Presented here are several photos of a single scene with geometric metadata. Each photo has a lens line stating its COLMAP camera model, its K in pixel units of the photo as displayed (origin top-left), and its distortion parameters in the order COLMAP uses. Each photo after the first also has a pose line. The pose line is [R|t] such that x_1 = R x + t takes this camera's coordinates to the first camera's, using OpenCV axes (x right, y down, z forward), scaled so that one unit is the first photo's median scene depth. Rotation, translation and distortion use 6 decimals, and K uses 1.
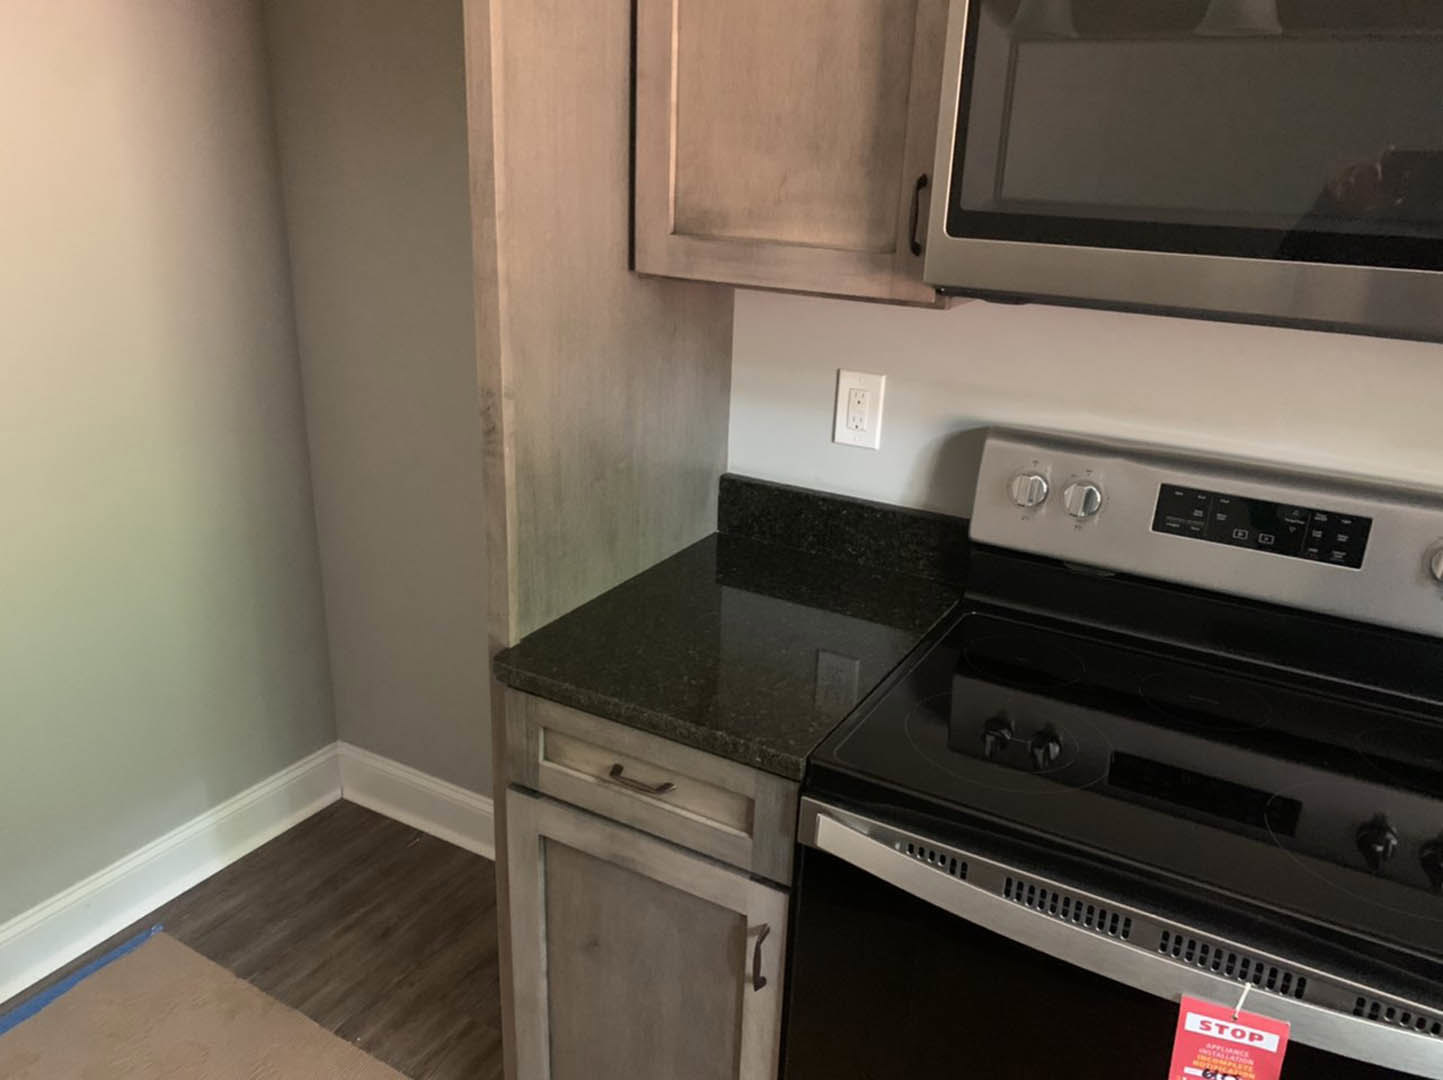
lens RADIAL K [[1100.0, 0, 718.8], [0, 1100.0, 545.1], [0, 0, 1]] dist [0.012326, -0.017546]
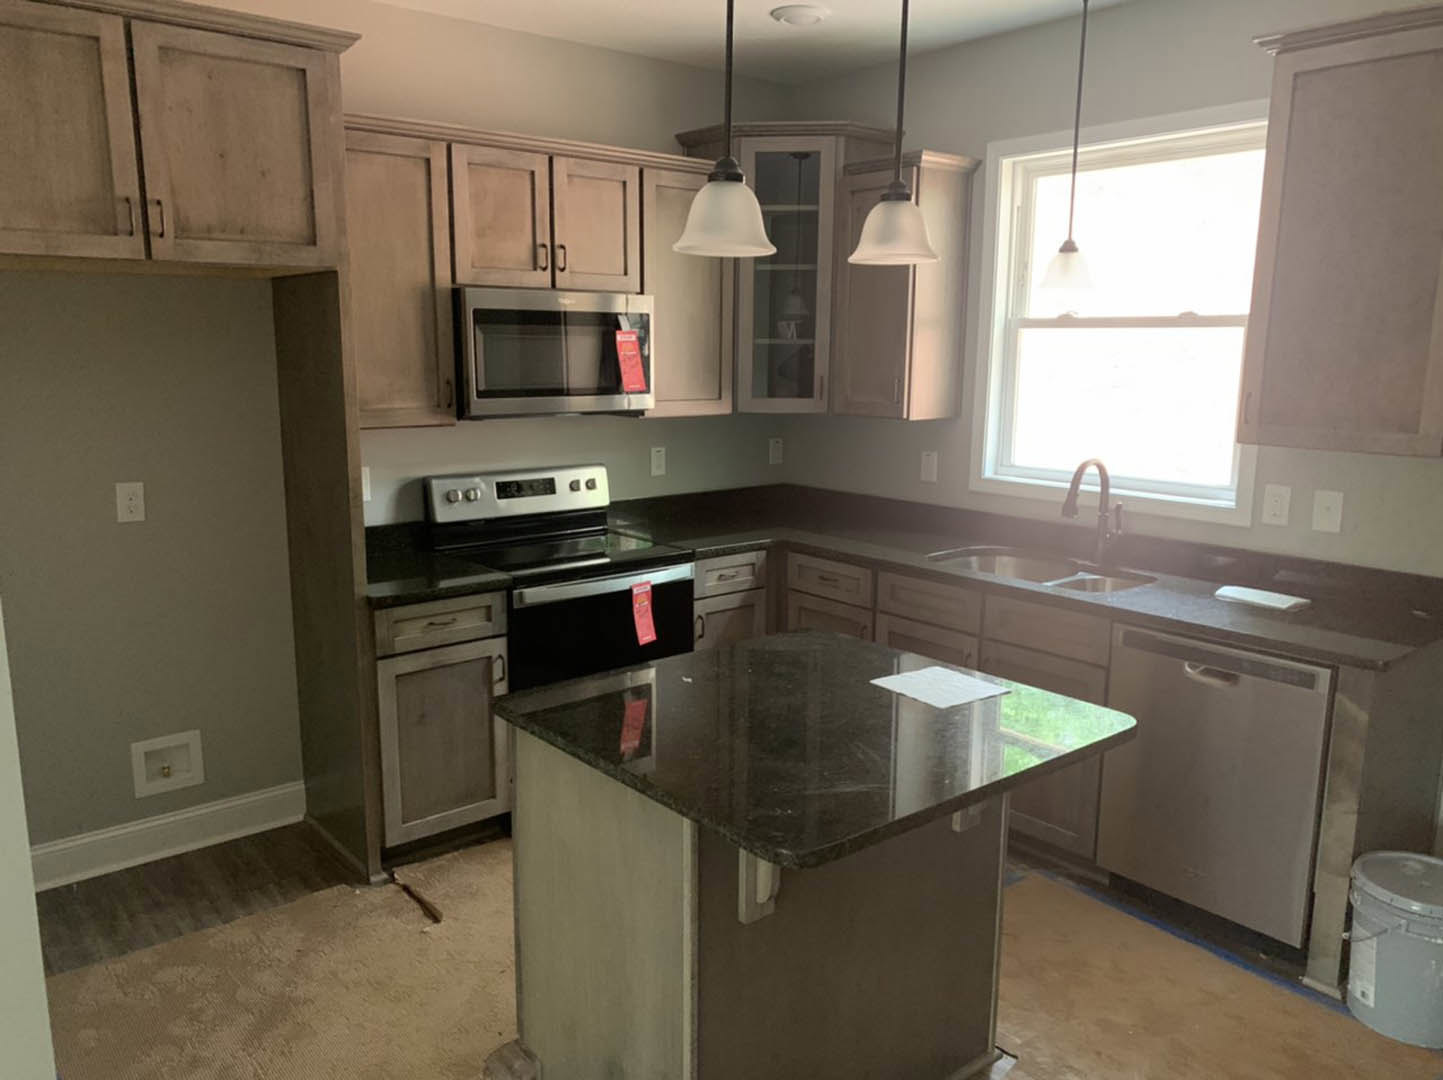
lens RADIAL K [[1100.0, 0, 700.1], [0, 1100.0, 559.8], [0, 0, 1]] dist [0.012326, -0.017546]
pose [[0.351209, -0.208775, 0.912724, -2.077393], [0.323373, 0.941885, 0.091014, 0.044387], [-0.878682, 0.263185, 0.398310, -0.516467]]
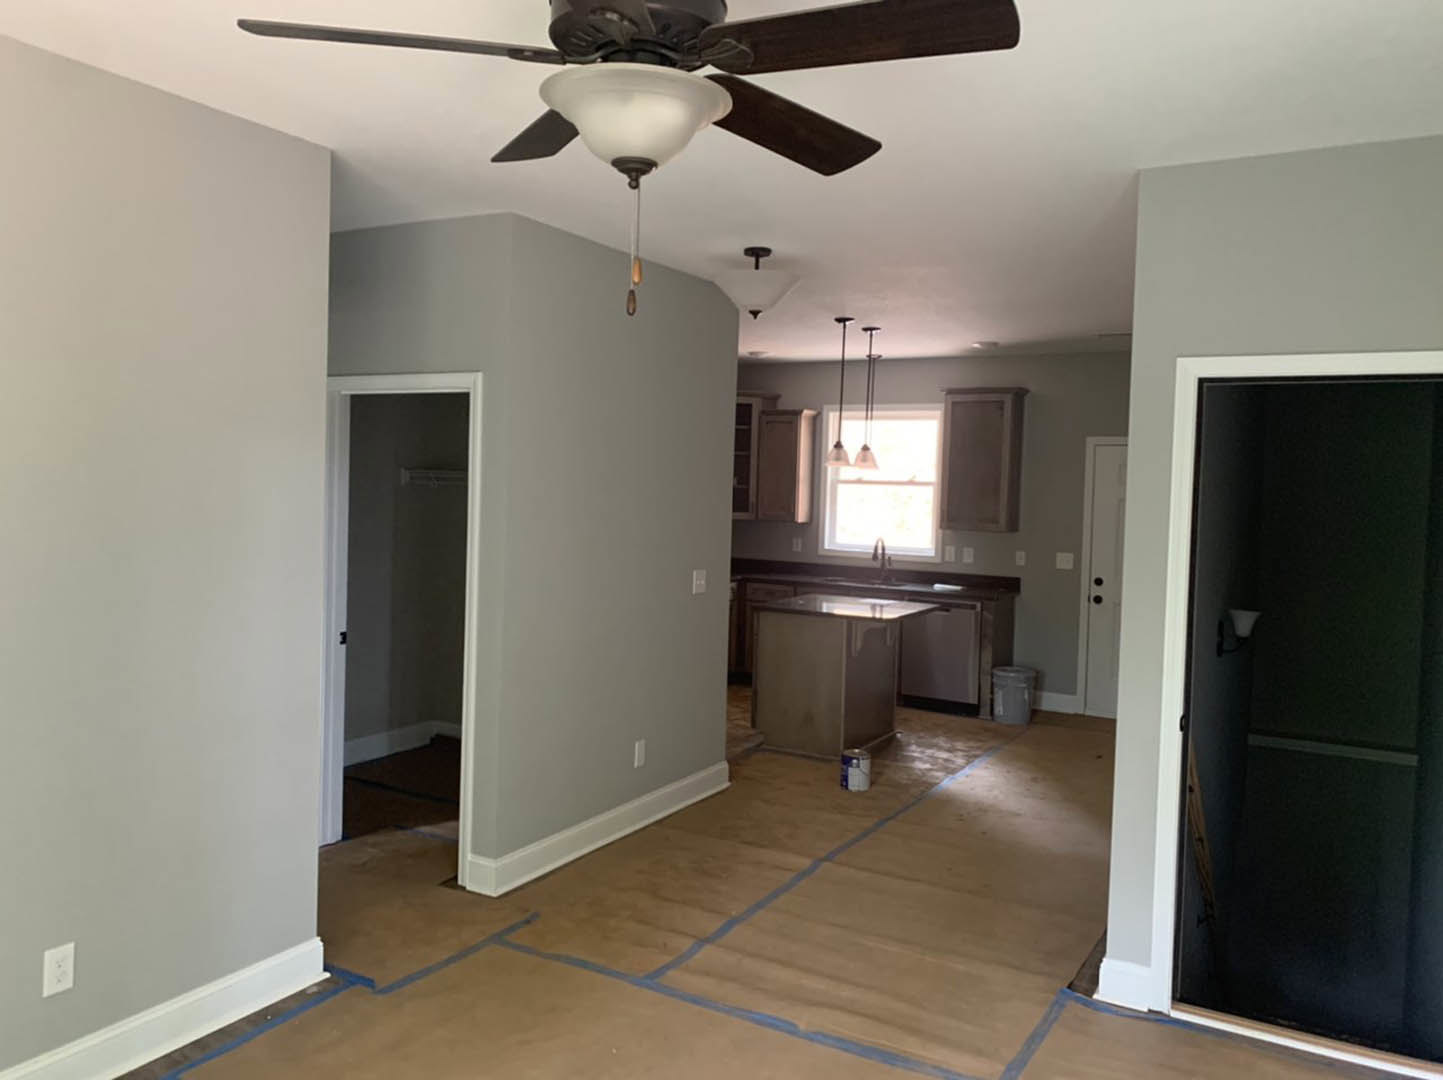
lens RADIAL K [[1100.0, 0, 675.1], [0, 1100.0, 541.6], [0, 0, 1]] dist [0.012326, -0.017546]
pose [[0.016791, -0.081983, 0.996492, -5.564230], [0.313073, 0.946948, 0.072632, -0.437621], [-0.949581, 0.310755, 0.041567, 0.476234]]
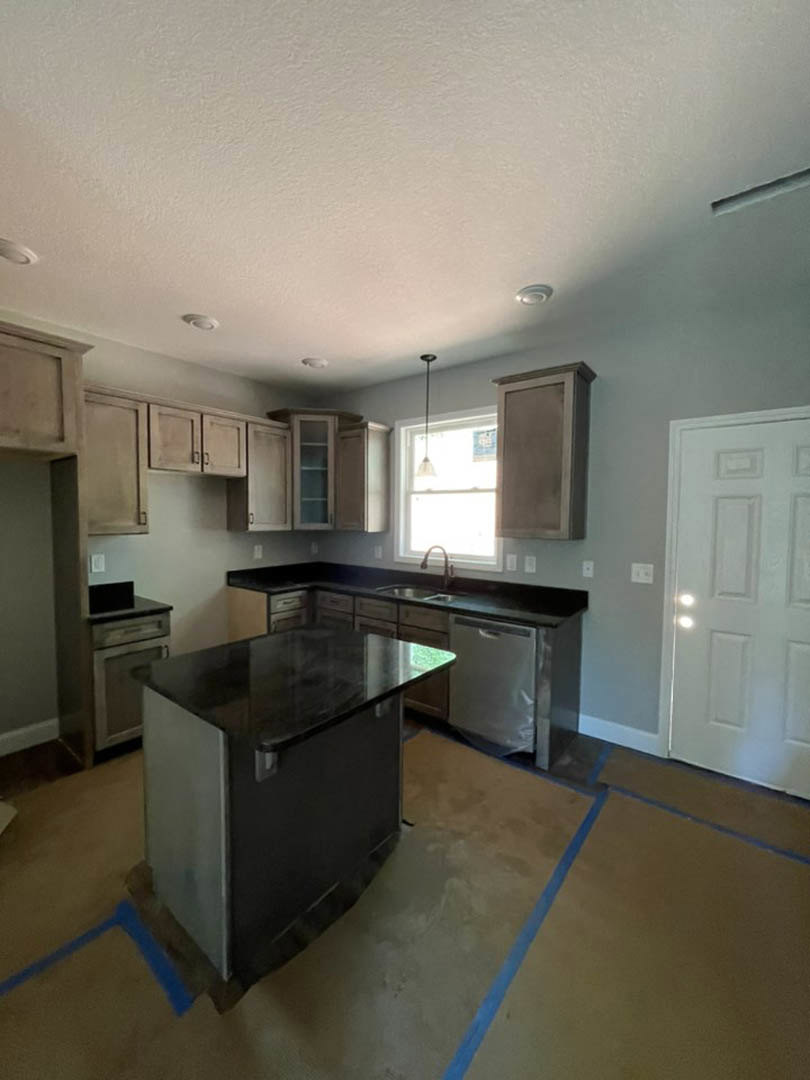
lens RADIAL K [[430.8, 0, 406.7], [0, 430.8, 540.2], [0, 0, 1]] dist [-0.001620, -0.000255]
pose [[0.129623, -0.082386, 0.988135, -1.781772], [0.330840, 0.943029, 0.035226, 0.170371], [-0.934742, 0.322349, 0.149495, -0.552325]]
